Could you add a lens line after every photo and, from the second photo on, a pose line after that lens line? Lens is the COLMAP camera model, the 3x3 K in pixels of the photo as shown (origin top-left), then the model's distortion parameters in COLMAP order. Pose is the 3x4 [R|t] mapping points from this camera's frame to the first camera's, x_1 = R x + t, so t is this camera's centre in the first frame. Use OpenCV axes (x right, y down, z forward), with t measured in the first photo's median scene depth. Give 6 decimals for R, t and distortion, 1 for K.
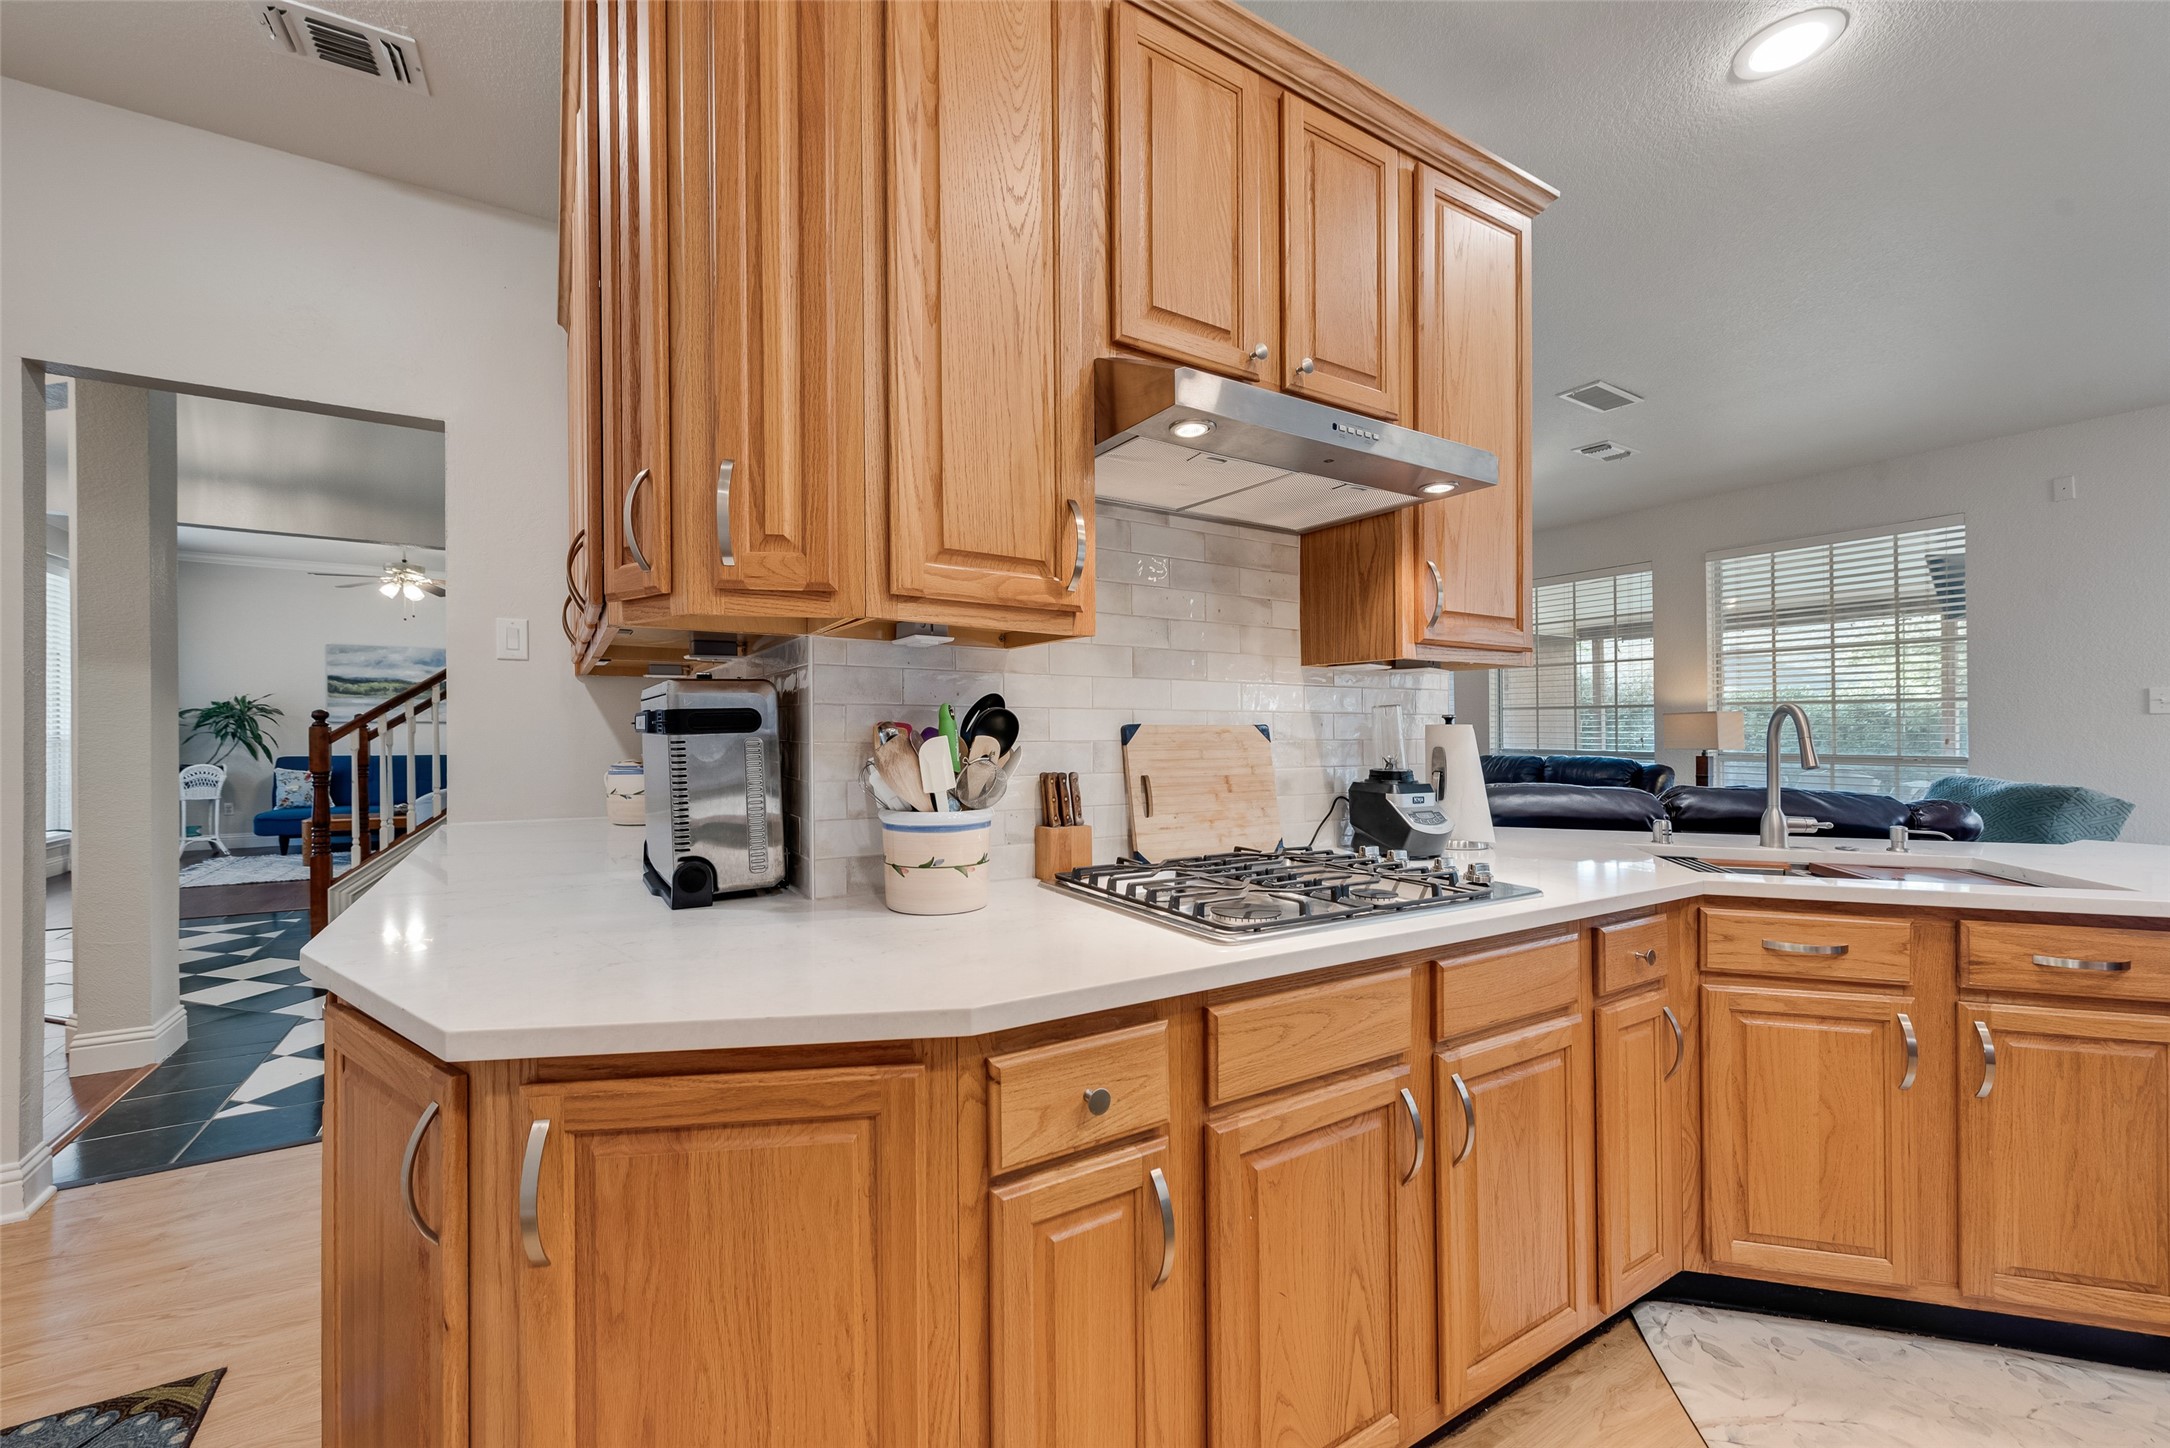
lens RADIAL K [[845.3, 0, 1077.3], [0, 845.3, 731.4], [0, 0, 1]] dist [-0.000680, 0.000138]
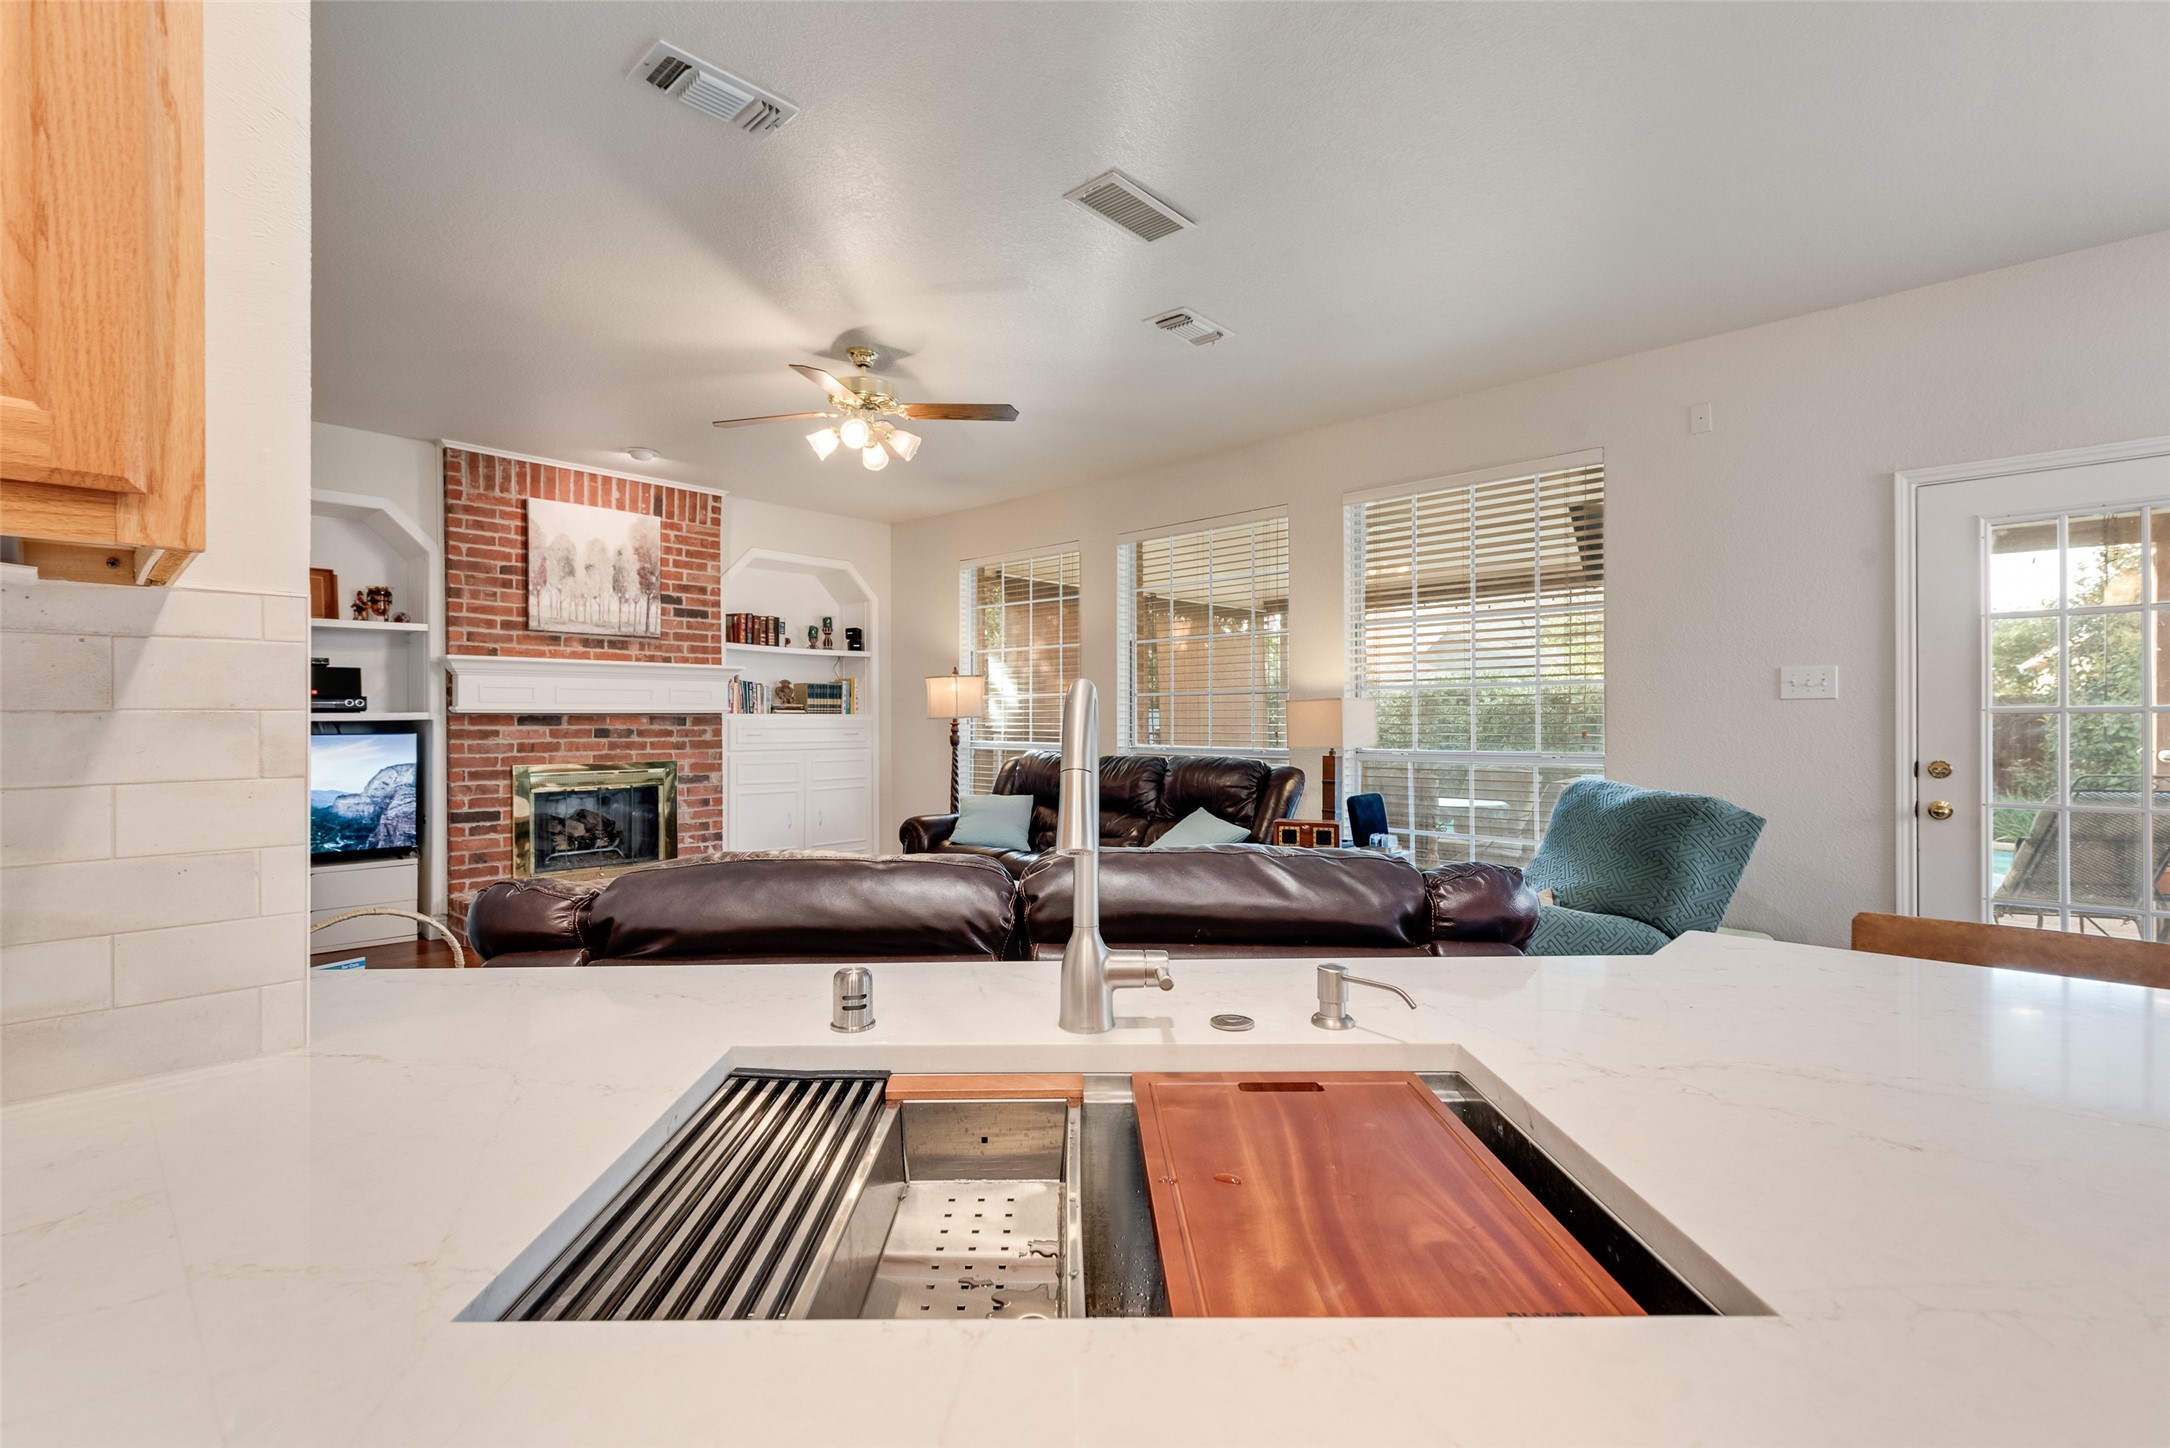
lens RADIAL K [[961.2, 0, 1084.4], [0, 961.2, 730.7], [0, 0, 1]] dist [0.004579, -0.000033]
pose [[0.963456, -0.007355, 0.267765, 0.850708], [0.005249, 0.999949, 0.008581, -0.005660], [-0.267815, -0.006862, 0.963446, 0.650242]]
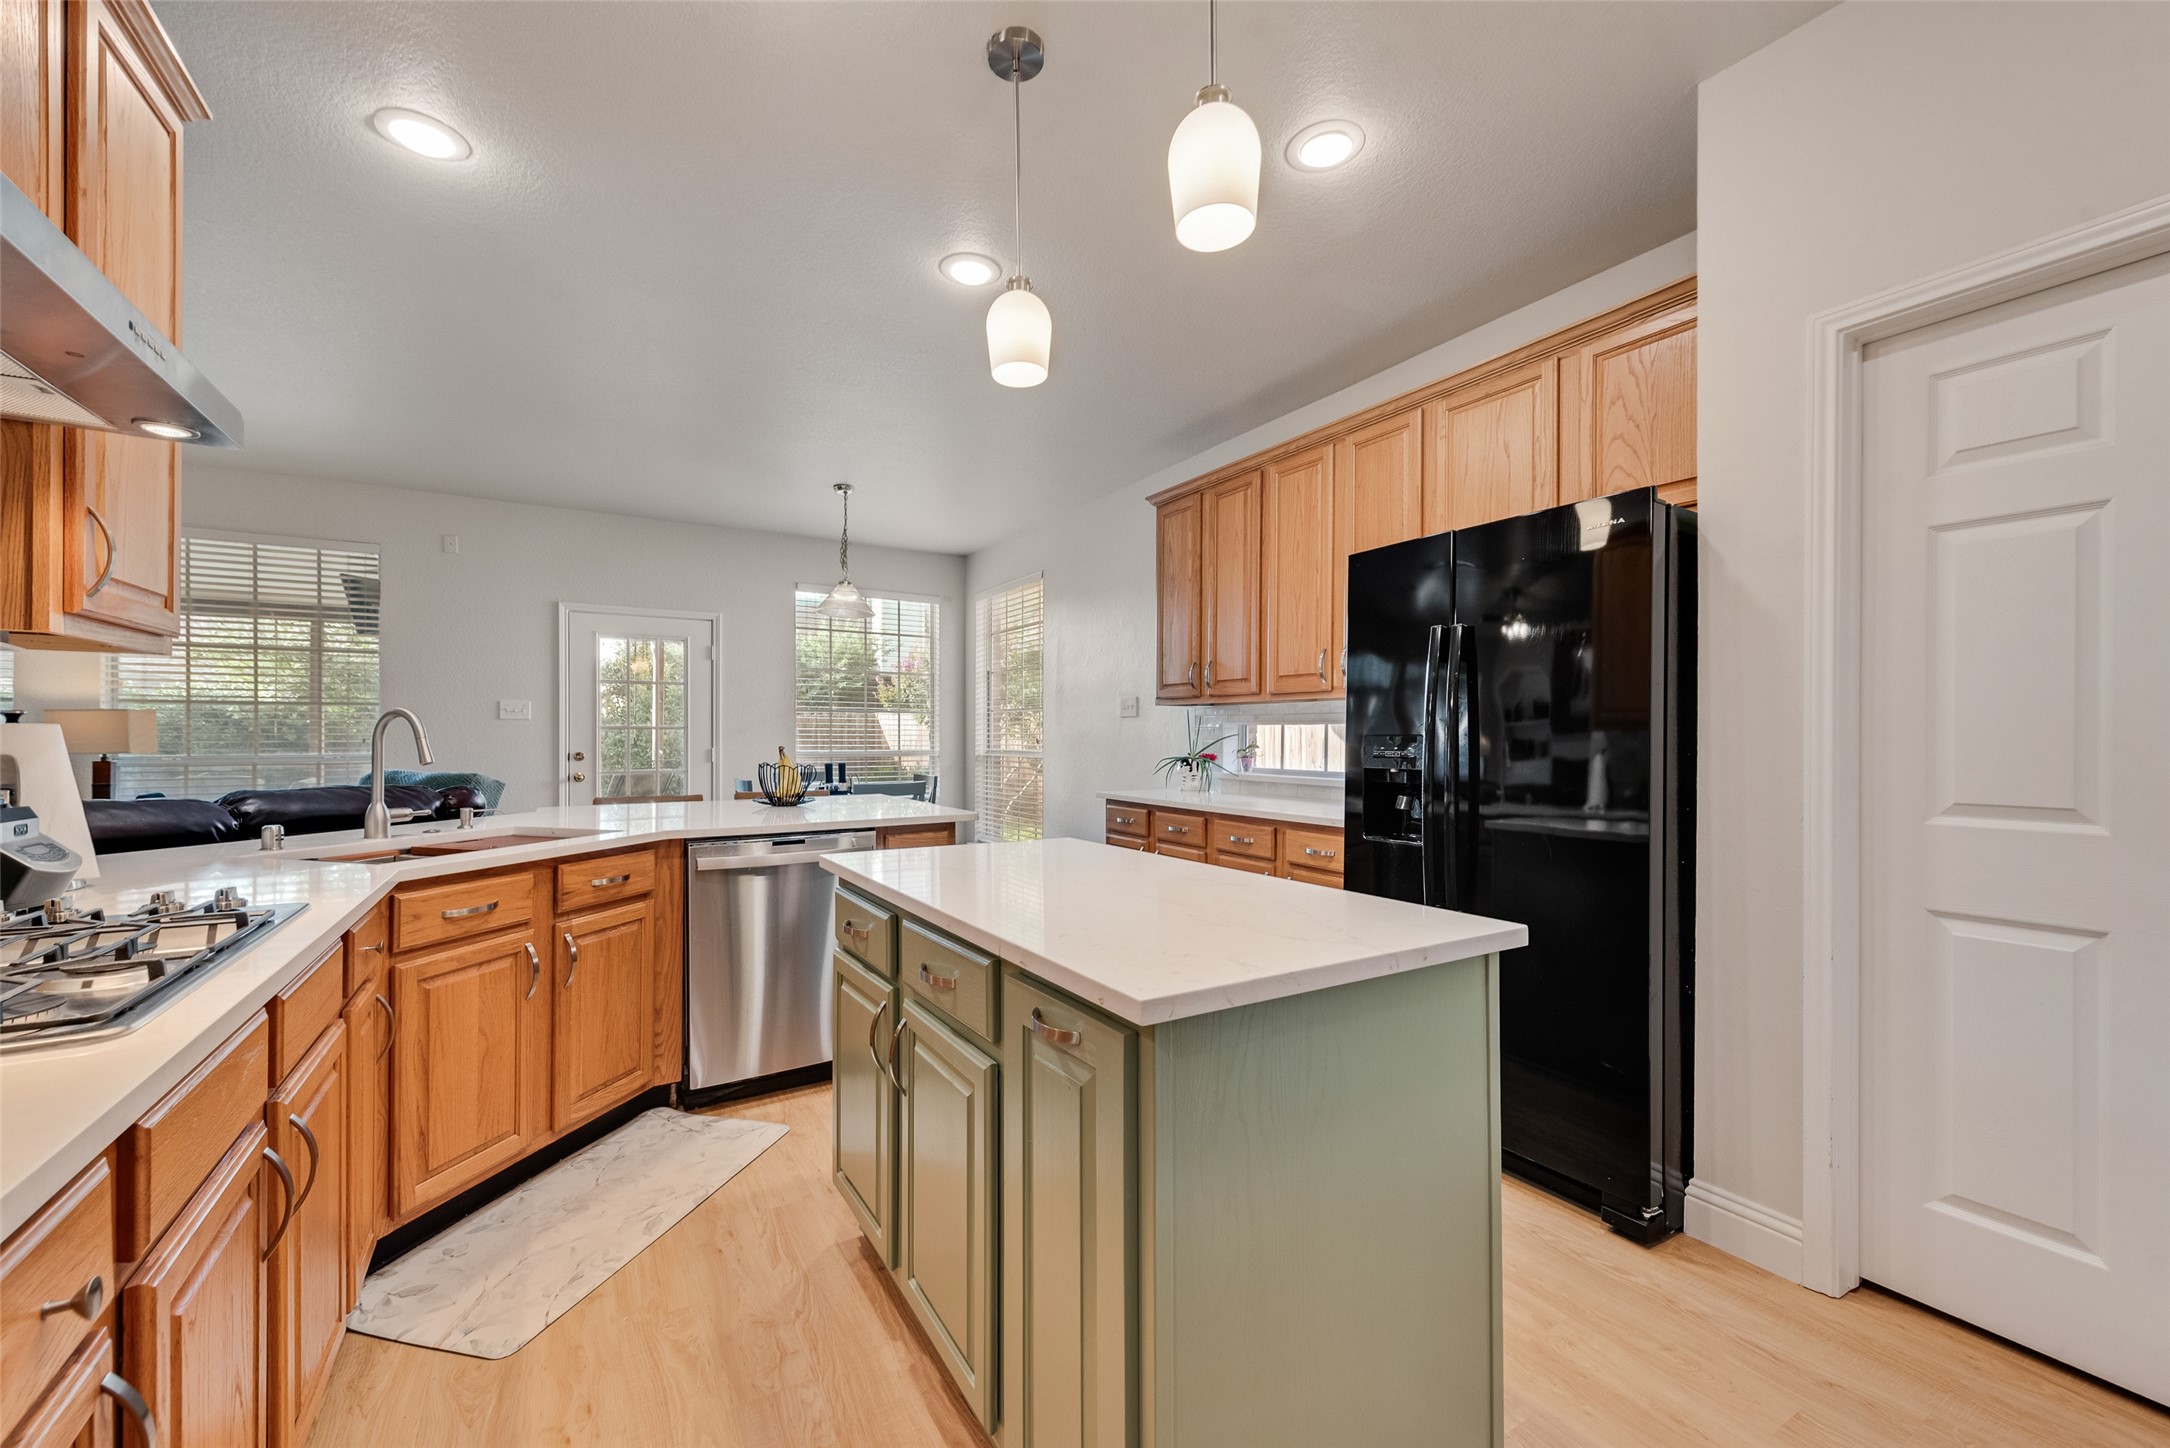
lens RADIAL K [[845.3, 0, 1079.4], [0, 845.3, 729.3], [0, 0, 1]] dist [-0.000680, 0.000138]
pose [[-0.000553, 0.002071, 0.999998, -0.282018], [0.001137, 0.999997, -0.002071, -0.000425], [-0.999999, 0.001136, -0.000556, 0.098245]]
